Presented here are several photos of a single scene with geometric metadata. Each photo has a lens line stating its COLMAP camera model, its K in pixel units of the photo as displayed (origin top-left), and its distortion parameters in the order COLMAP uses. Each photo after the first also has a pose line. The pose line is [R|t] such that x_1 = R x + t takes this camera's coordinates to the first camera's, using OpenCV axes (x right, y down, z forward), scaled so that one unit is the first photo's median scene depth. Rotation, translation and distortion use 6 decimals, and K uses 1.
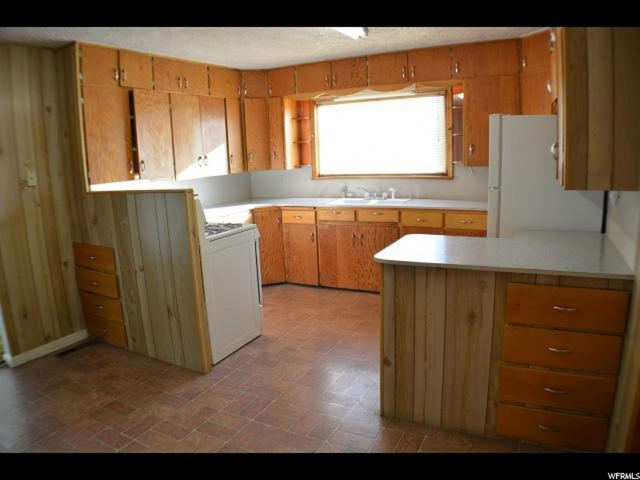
lens RADIAL K [[450.1, 0, 316.0], [0, 450.1, 237.3], [0, 0, 1]] dist [-0.195365, 0.052144]
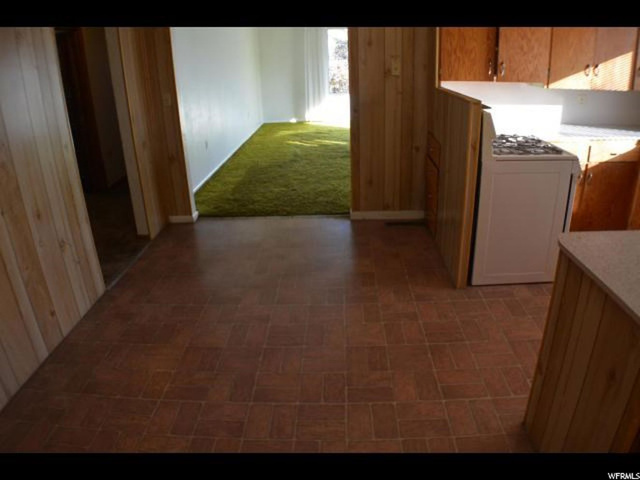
lens RADIAL K [[450.1, 0, 316.0], [0, 450.1, 237.3], [0, 0, 1]] dist [-0.195365, 0.052144]
pose [[0.442288, 0.369904, -0.817039, 0.328608], [-0.143707, 0.928444, 0.342548, -0.081854], [0.885285, -0.034091, 0.463797, 0.212476]]
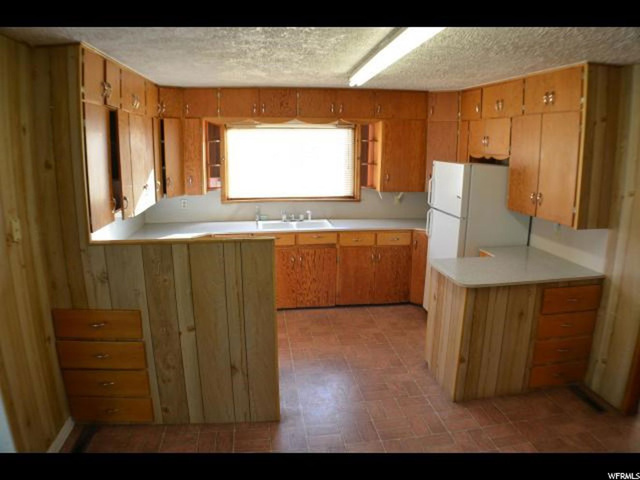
lens RADIAL K [[450.1, 0, 316.0], [0, 450.1, 237.3], [0, 0, 1]] dist [-0.195365, 0.052144]
pose [[0.808923, -0.076188, 0.582958, -0.620463], [0.070999, 0.996970, 0.031776, -0.105622], [-0.583612, 0.015685, 0.811881, 0.129244]]
